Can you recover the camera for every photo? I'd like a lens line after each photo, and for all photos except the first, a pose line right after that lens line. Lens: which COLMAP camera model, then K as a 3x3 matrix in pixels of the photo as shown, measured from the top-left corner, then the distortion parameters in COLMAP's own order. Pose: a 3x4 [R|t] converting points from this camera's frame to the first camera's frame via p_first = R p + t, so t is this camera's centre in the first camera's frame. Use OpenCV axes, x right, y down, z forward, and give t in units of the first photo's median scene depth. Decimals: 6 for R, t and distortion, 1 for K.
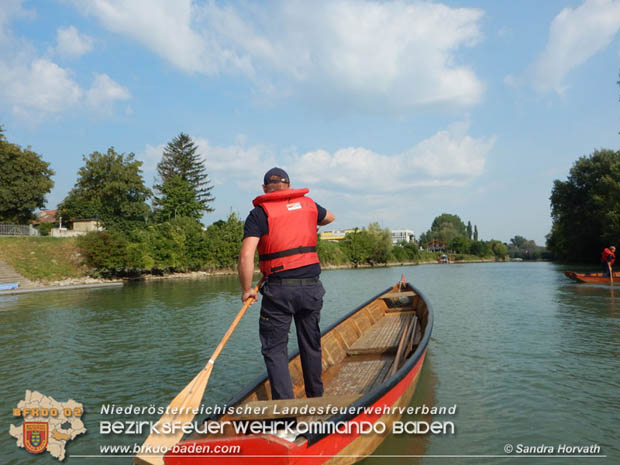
lens RADIAL K [[460.9, 0, 310.0], [0, 460.9, 232.5], [0, 0, 1]] dist [0.002186, 0.000920]
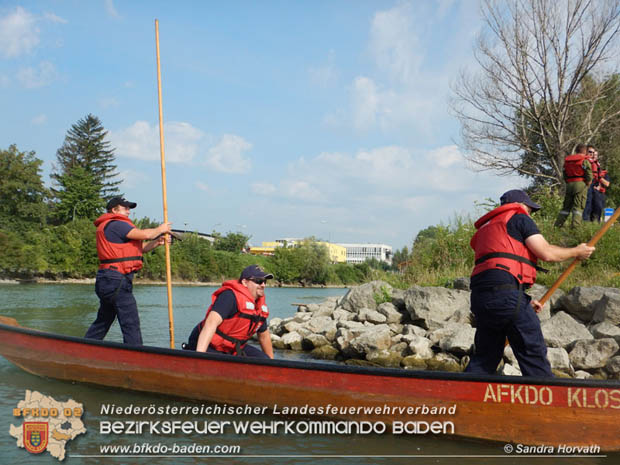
lens RADIAL K [[606.2, 0, 310.0], [0, 606.2, 232.5], [0, 0, 1]] dist [0.001867, -0.158597]
pose [[0.993581, 0.071016, 0.088052, 0.053784], [-0.069720, 0.997409, -0.017721, -0.011793], [-0.089083, 0.011469, 0.995958, -0.178579]]
